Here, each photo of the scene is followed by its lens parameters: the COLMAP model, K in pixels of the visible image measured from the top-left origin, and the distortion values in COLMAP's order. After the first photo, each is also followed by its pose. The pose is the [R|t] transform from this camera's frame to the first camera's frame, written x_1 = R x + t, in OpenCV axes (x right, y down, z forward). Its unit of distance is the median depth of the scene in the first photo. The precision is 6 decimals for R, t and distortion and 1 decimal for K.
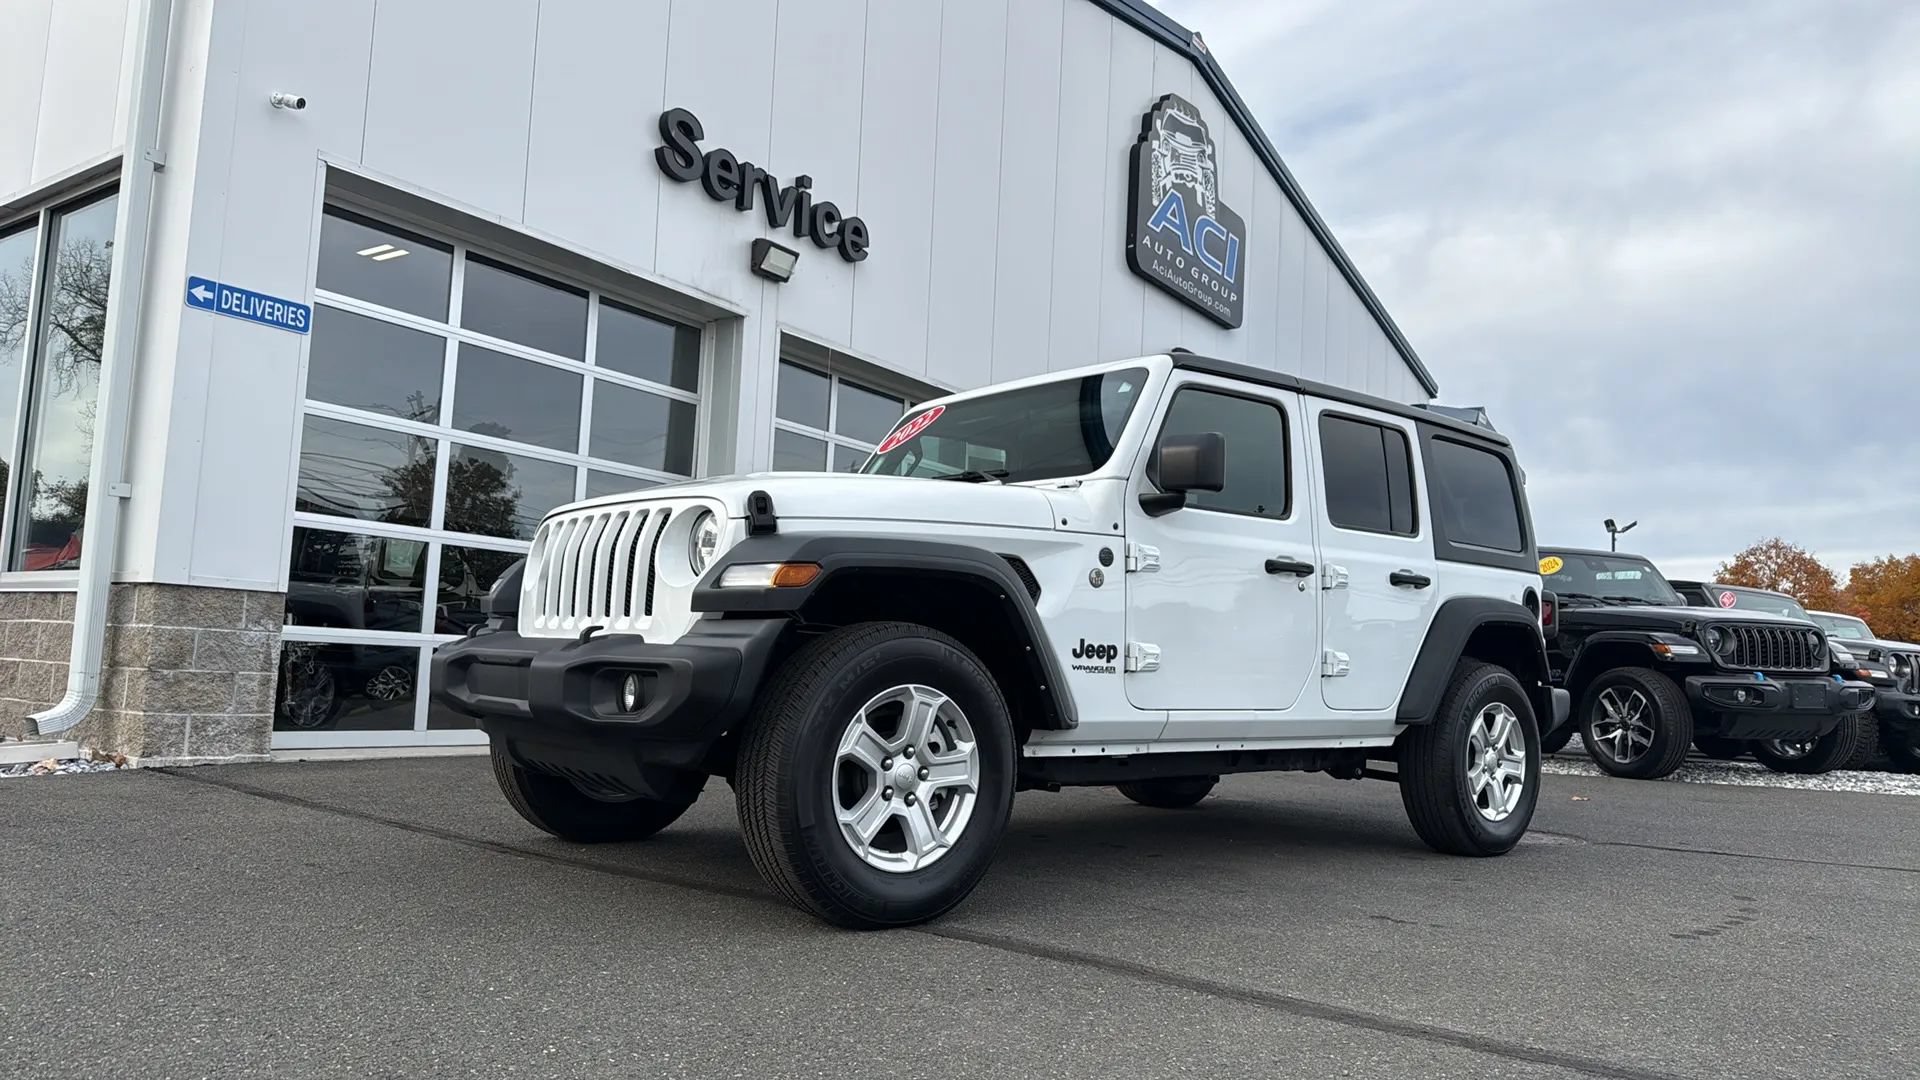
lens RADIAL K [[1307.6, 0, 961.2], [0, 1307.6, 539.2], [0, 0, 1]] dist [0.030754, -0.039087]
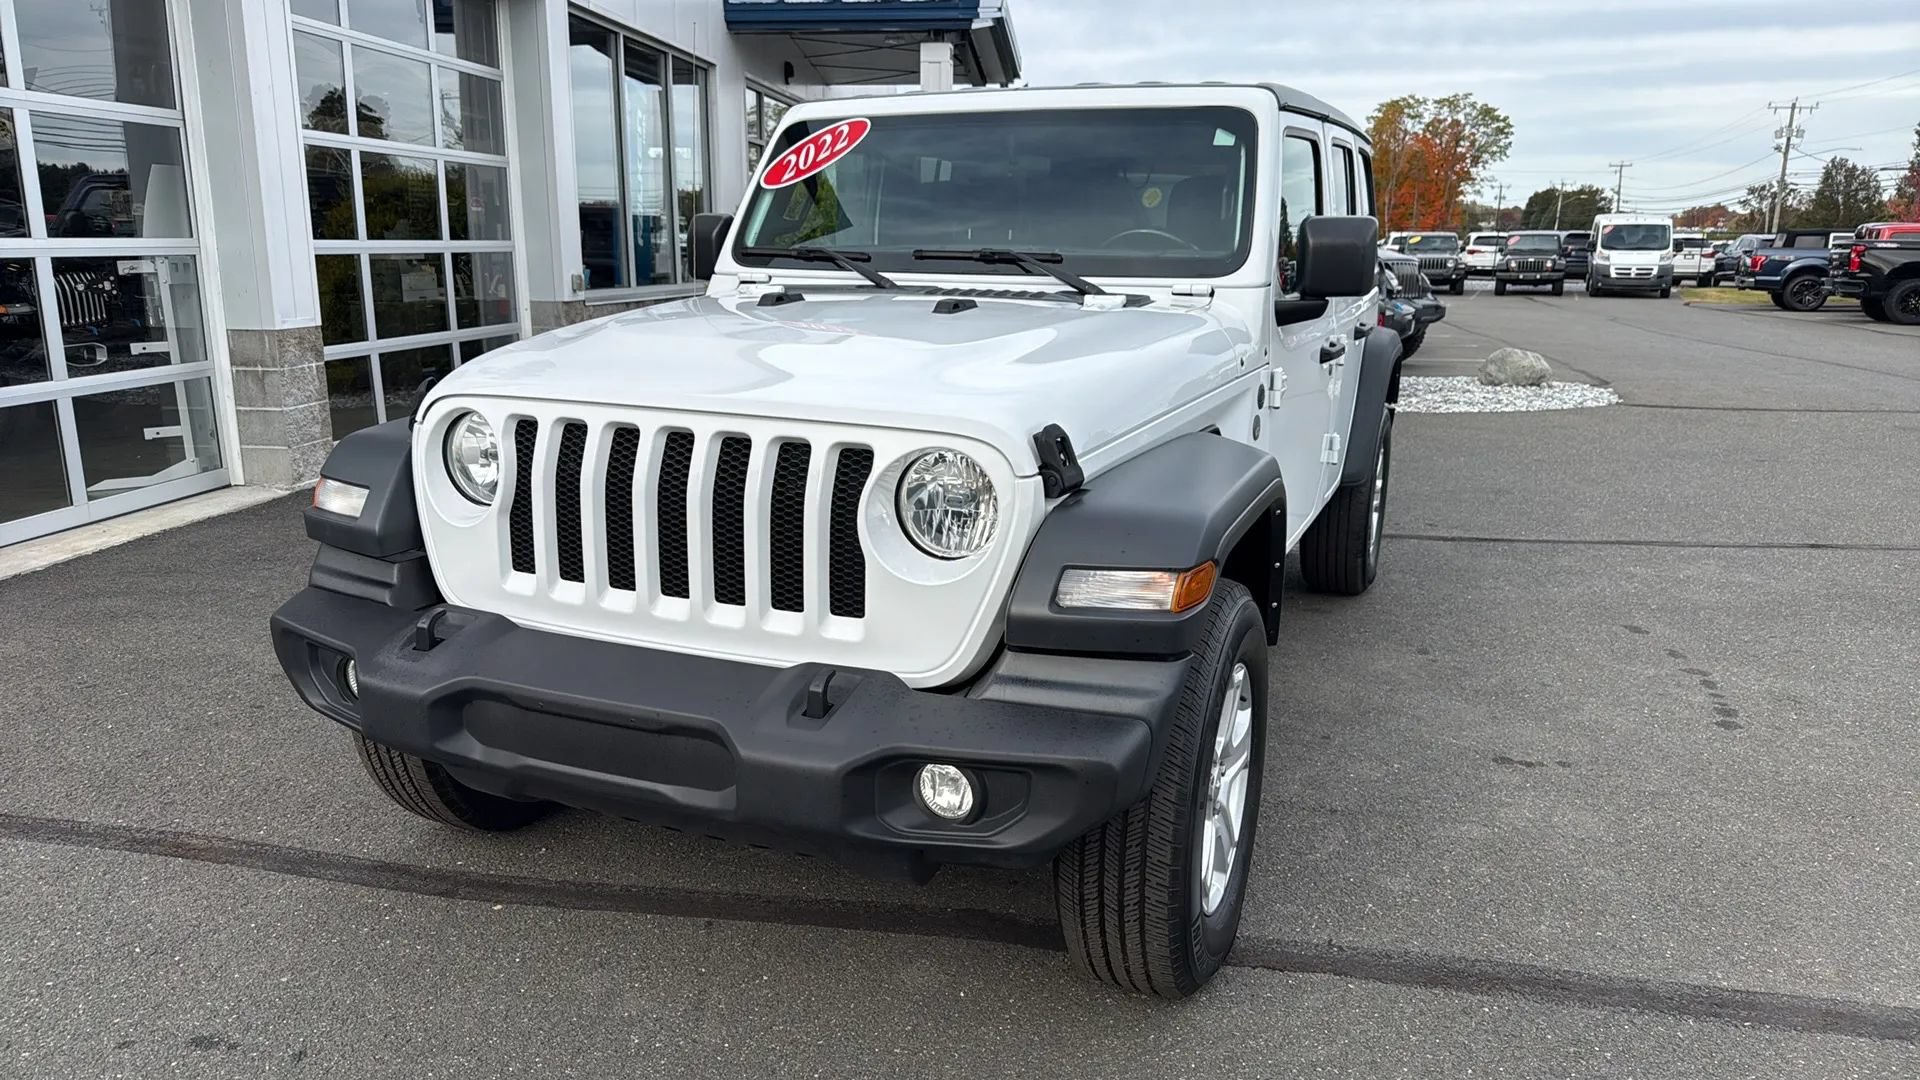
lens RADIAL K [[1314.3, 0, 943.8], [0, 1314.3, 547.2], [0, 0, 1]] dist [-0.000015, -0.006087]
pose [[0.894913, -0.138114, 0.424328, -0.383243], [-0.014347, 0.941501, 0.336705, -0.154489], [-0.446009, -0.307409, 0.840580, 0.389831]]
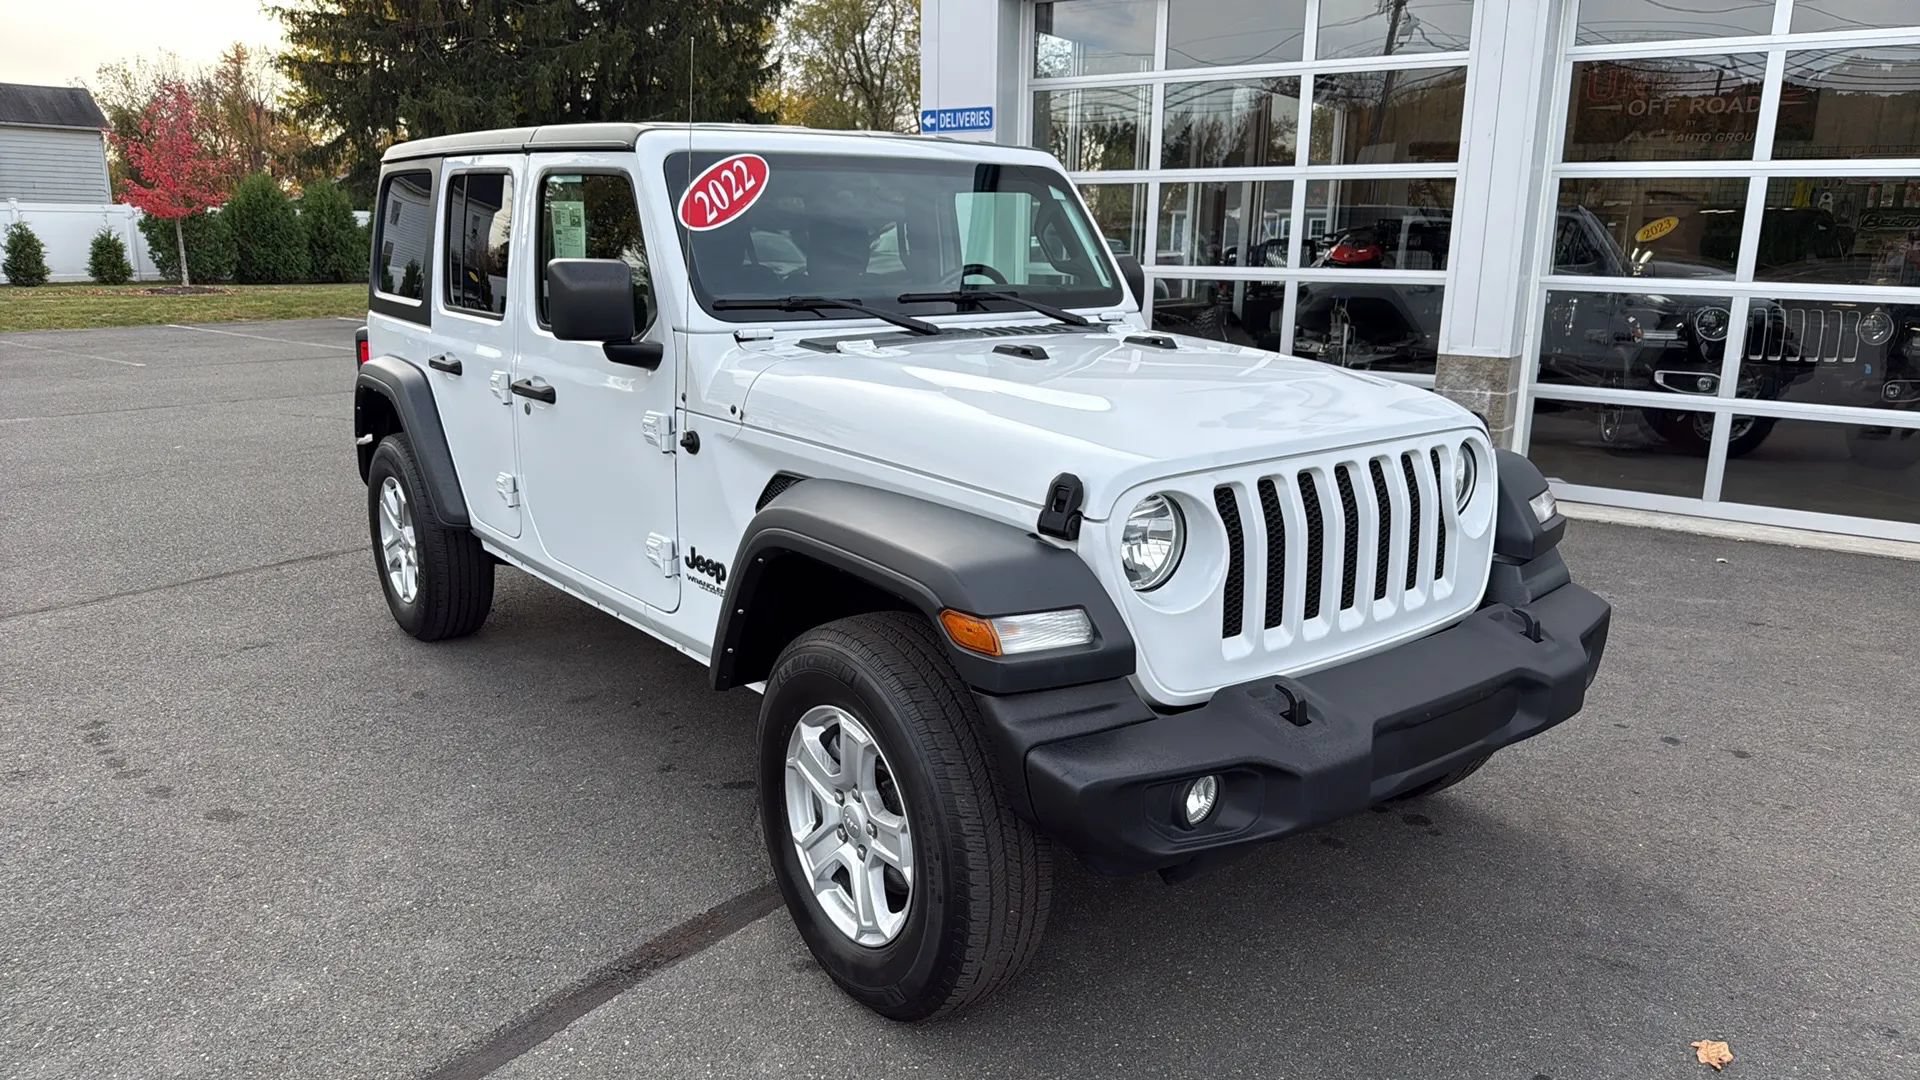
lens RADIAL K [[1307.6, 0, 961.2], [0, 1307.6, 539.2], [0, 0, 1]] dist [0.030754, -0.039087]
pose [[-0.014812, 0.184345, -0.982750, 1.401422], [0.088936, 0.979205, 0.182340, 0.011467], [0.995927, -0.084701, -0.030898, 1.559750]]
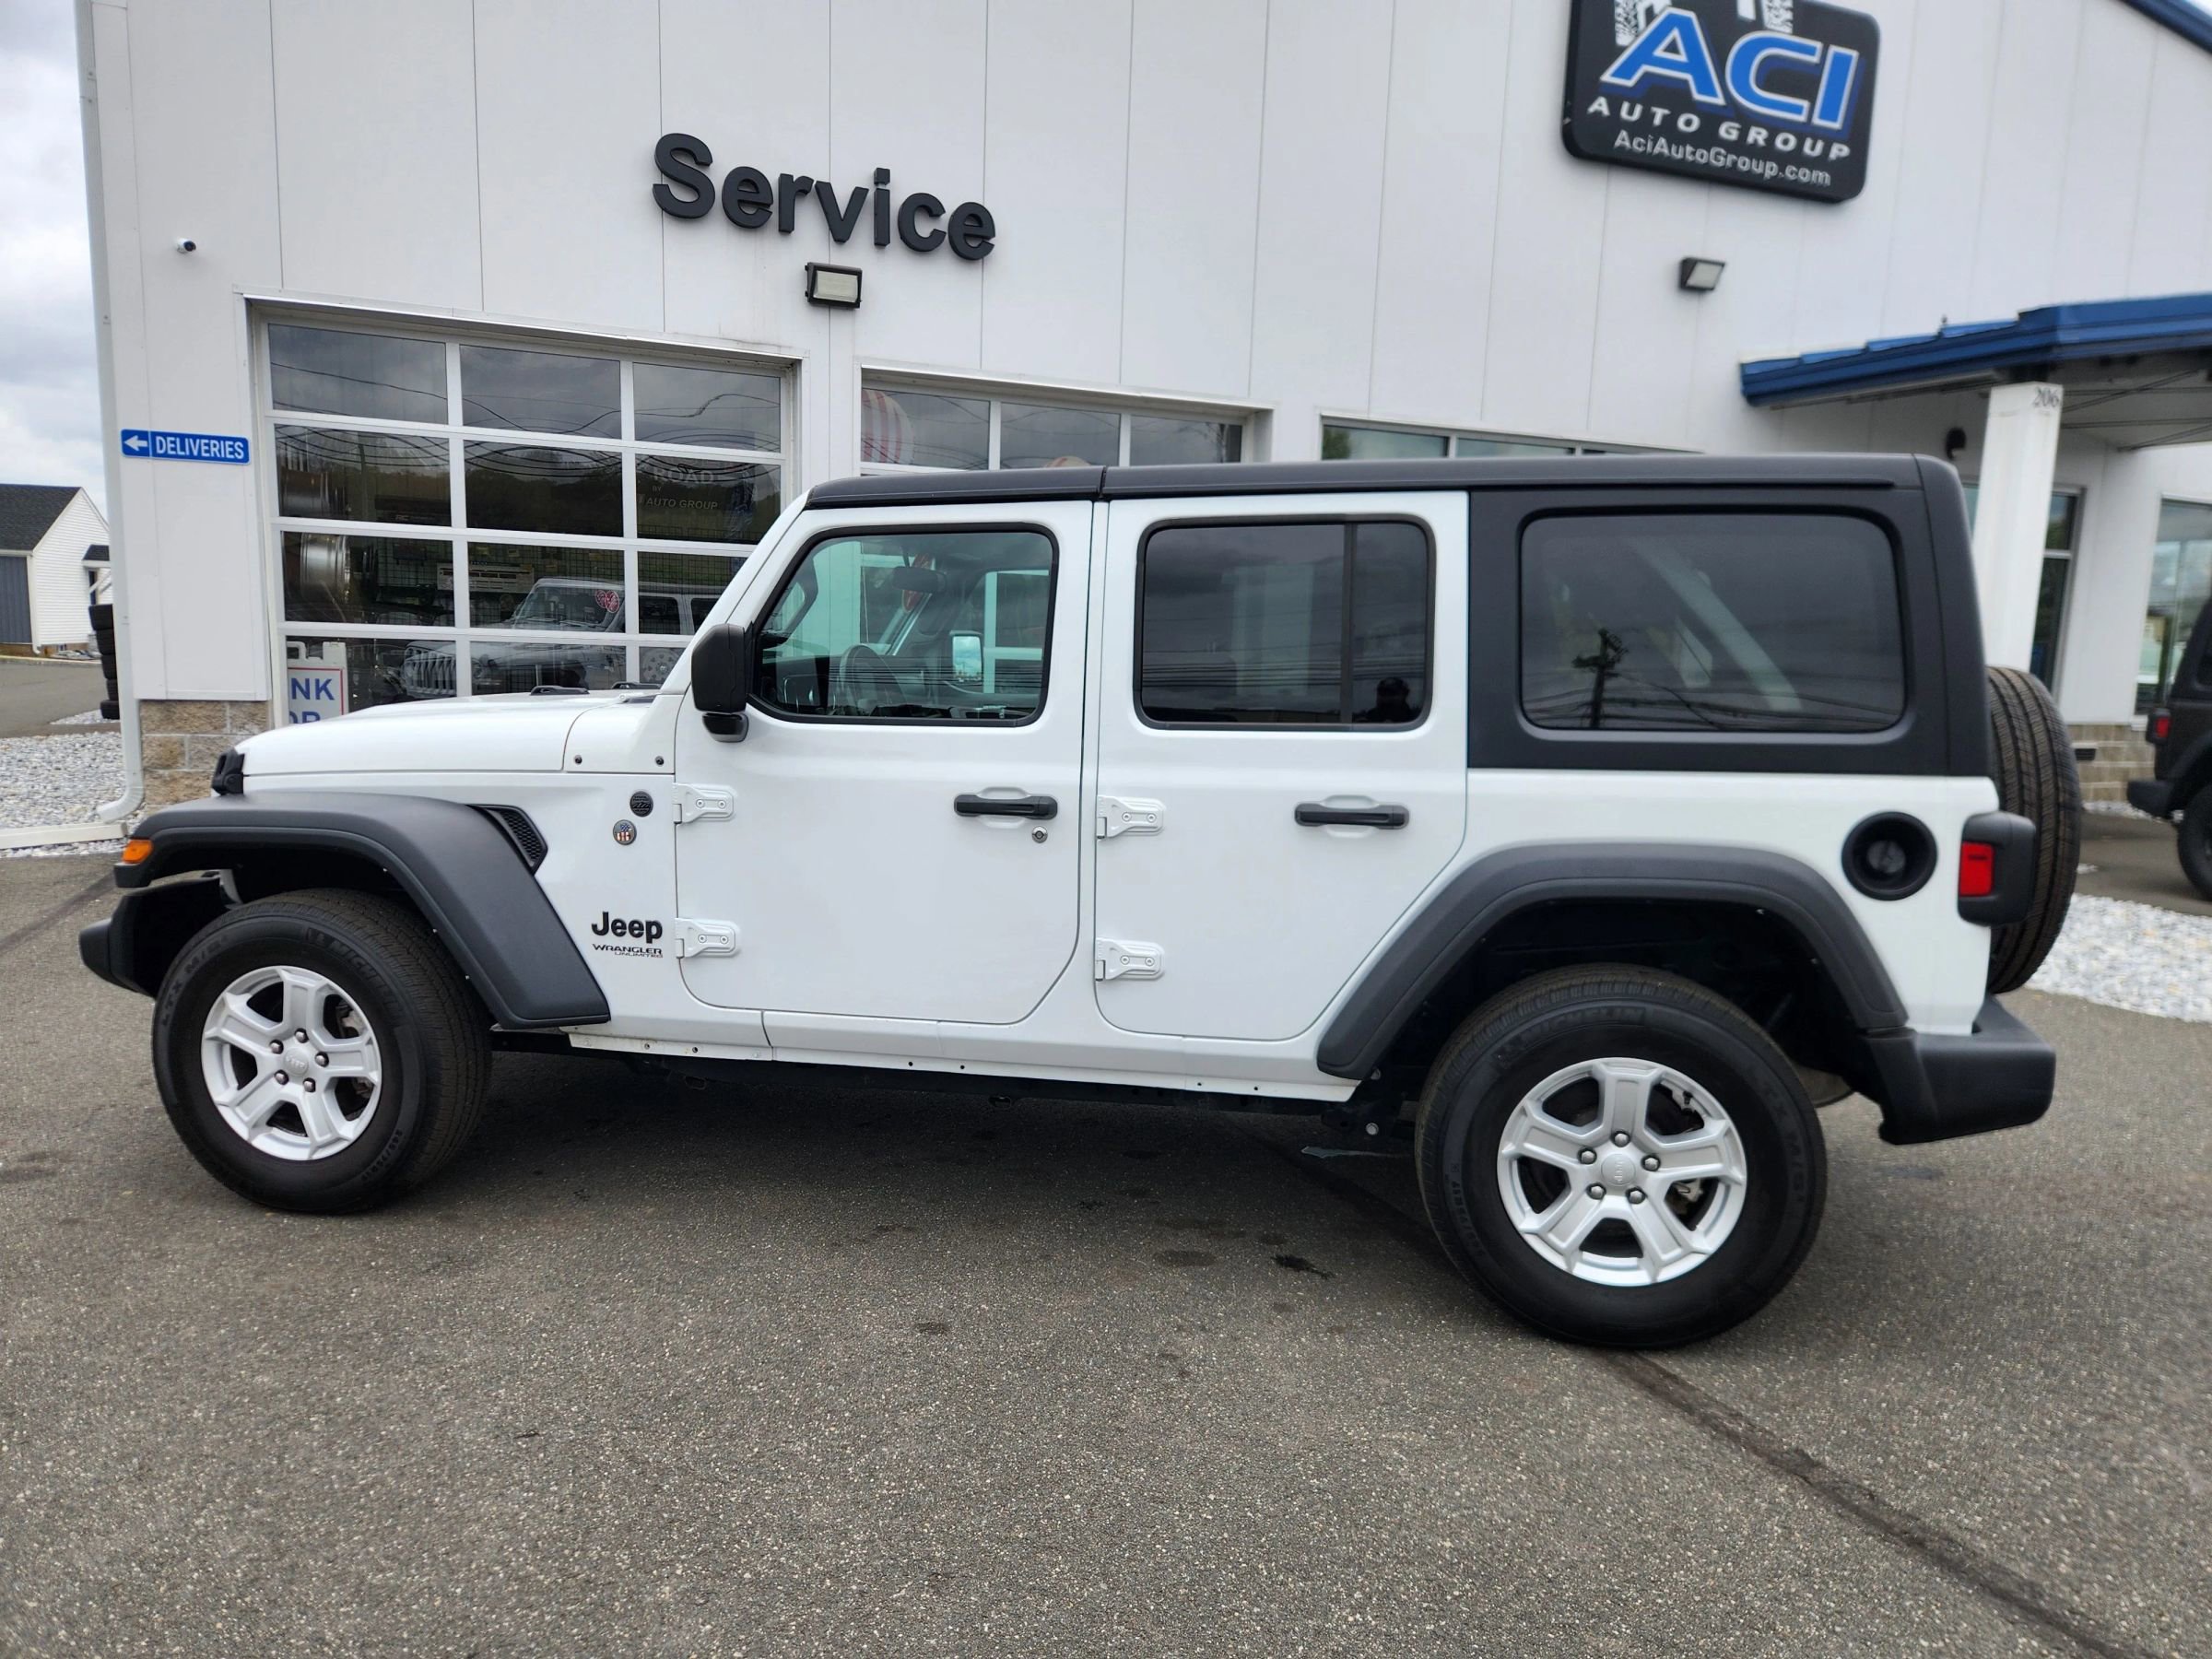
lens RADIAL K [[1487.0, 0, 1166.1], [0, 1487.0, 828.3], [0, 0, 1]] dist [0.030407, -0.002473]
pose [[0.628713, 0.070166, -0.774465, 0.922148], [0.079462, 0.984911, 0.153740, -0.076690], [0.773567, -0.158199, 0.613651, 0.680105]]
